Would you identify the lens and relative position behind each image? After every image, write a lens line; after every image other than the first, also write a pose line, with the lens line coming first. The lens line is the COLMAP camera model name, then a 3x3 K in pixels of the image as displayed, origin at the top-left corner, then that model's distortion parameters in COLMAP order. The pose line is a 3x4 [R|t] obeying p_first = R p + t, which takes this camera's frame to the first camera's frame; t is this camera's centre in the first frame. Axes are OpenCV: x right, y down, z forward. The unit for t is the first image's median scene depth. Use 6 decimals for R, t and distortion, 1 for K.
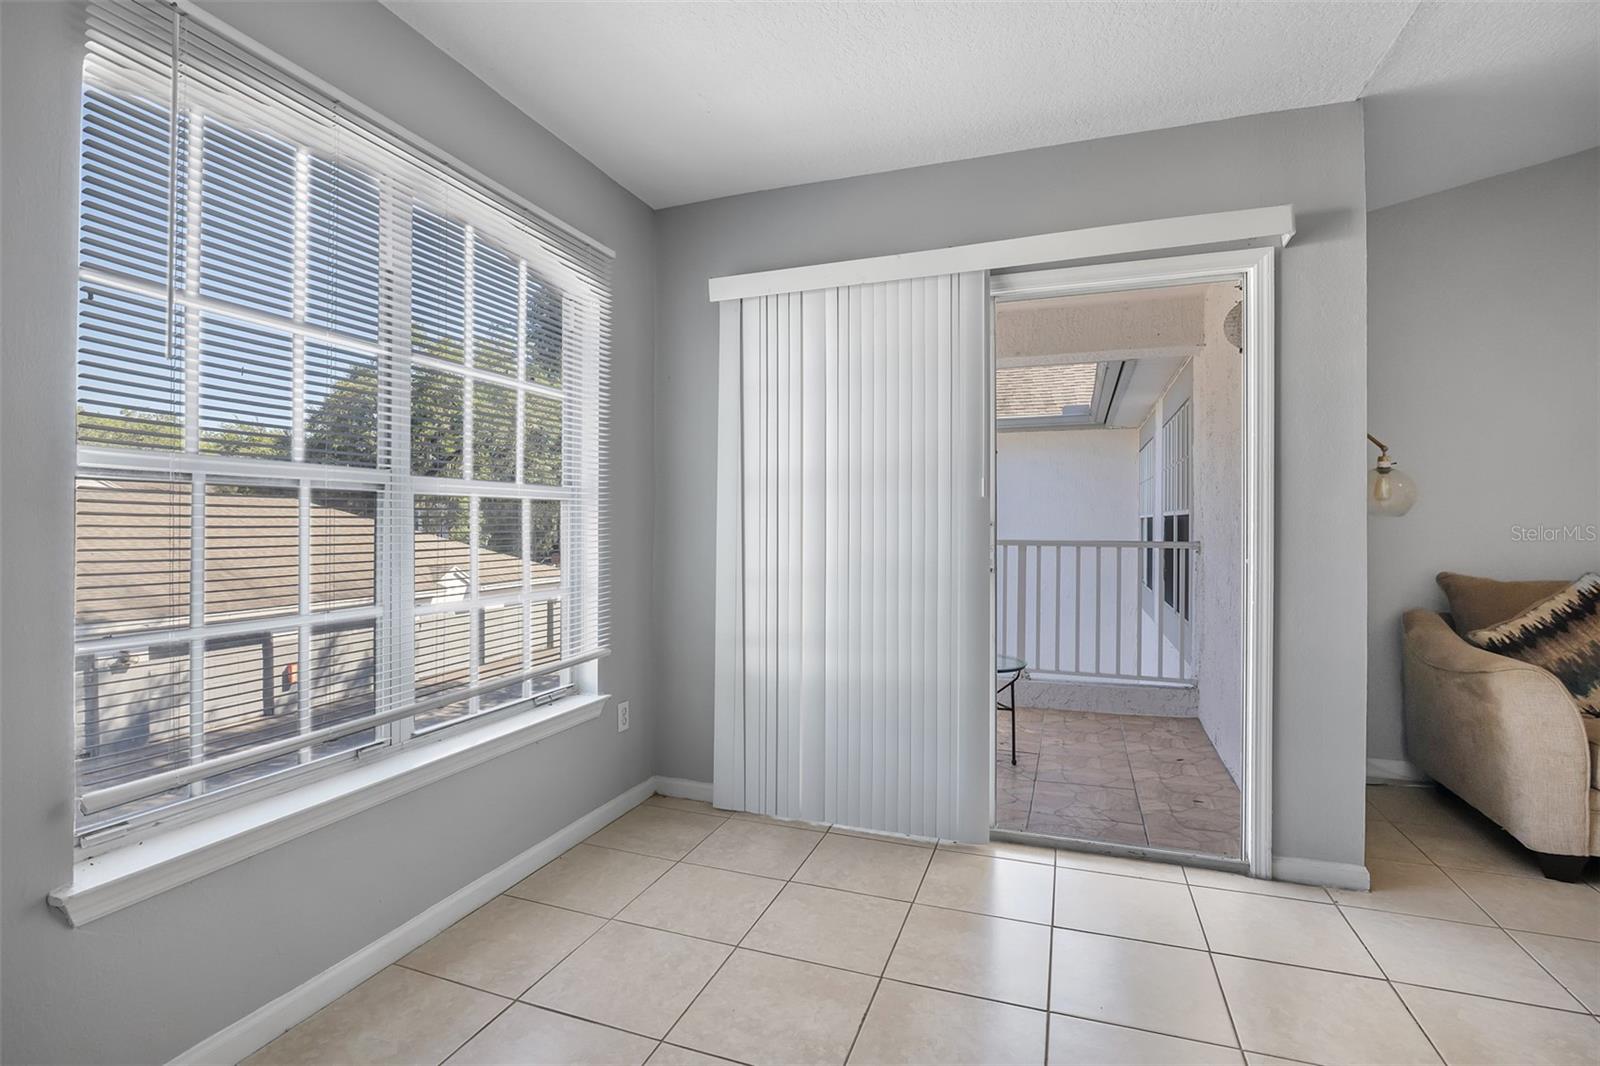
lens RADIAL K [[760.4, 0, 792.5], [0, 760.4, 526.2], [0, 0, 1]] dist [-0.003177, 0.000175]
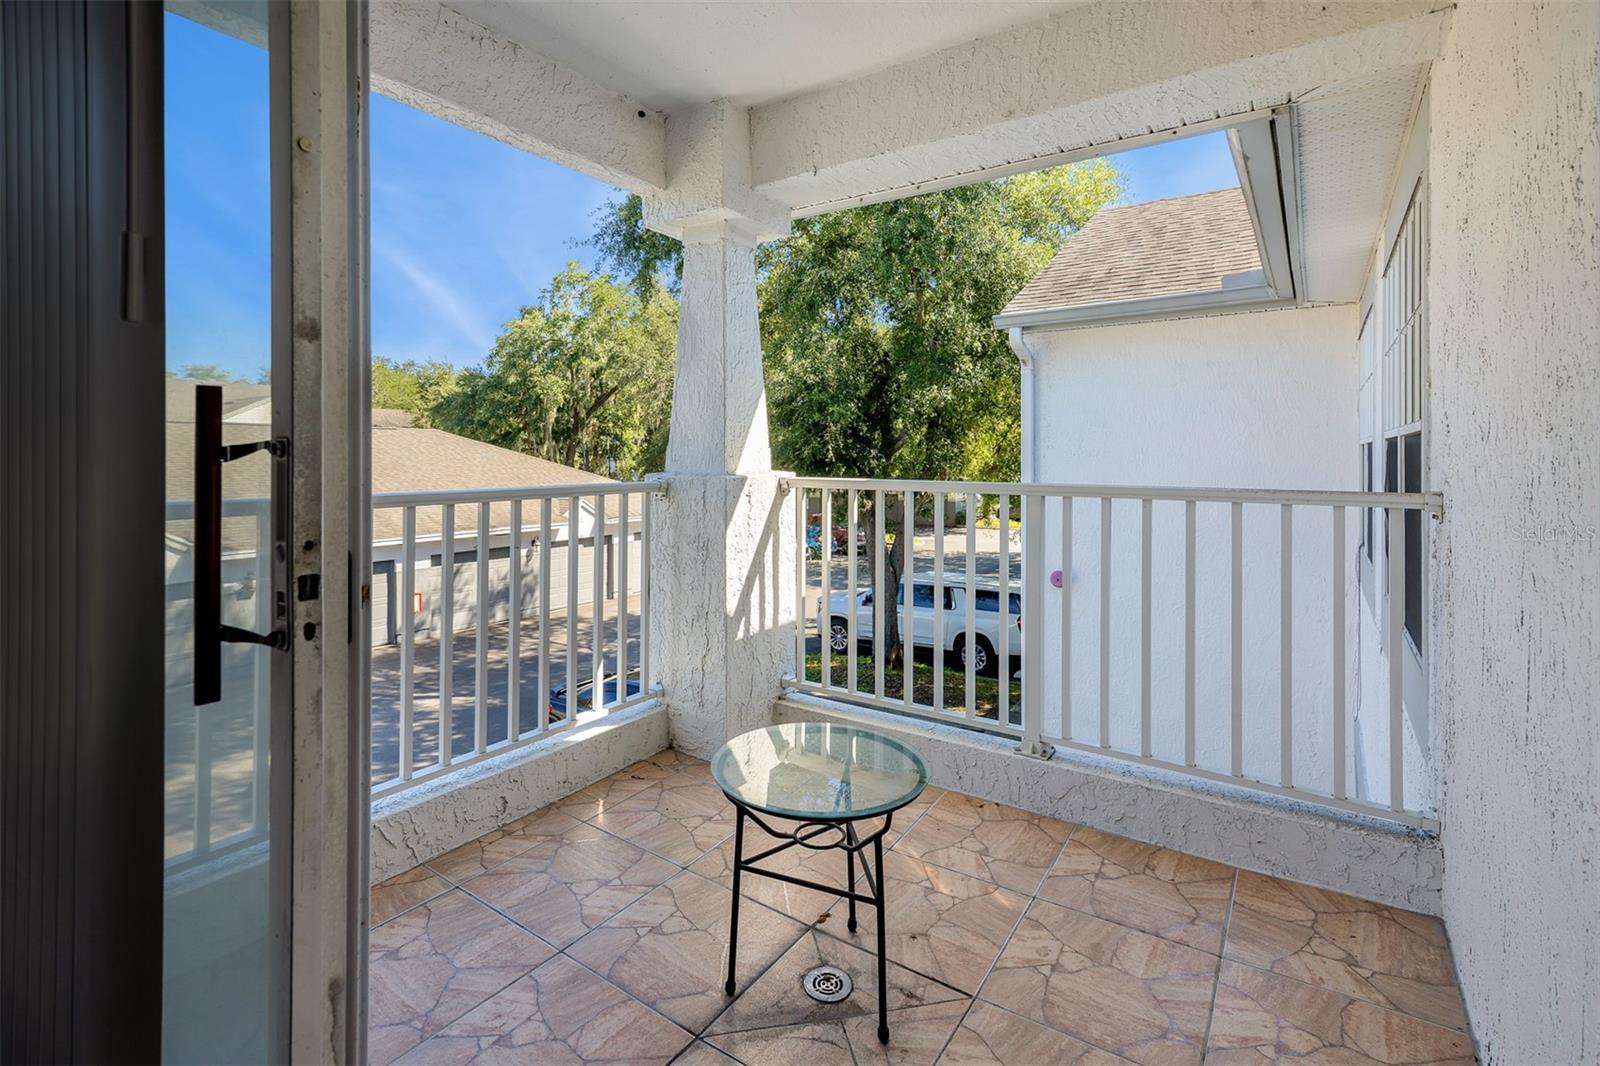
lens RADIAL K [[766.4, 0, 803.6], [0, 766.4, 501.3], [0, 0, 1]] dist [0.030597, -0.000475]
pose [[0.973238, 0.007382, -0.229683, 0.271093], [-0.000030, 0.999488, 0.031996, 0.011455], [0.229802, -0.031133, 0.972739, 0.471696]]
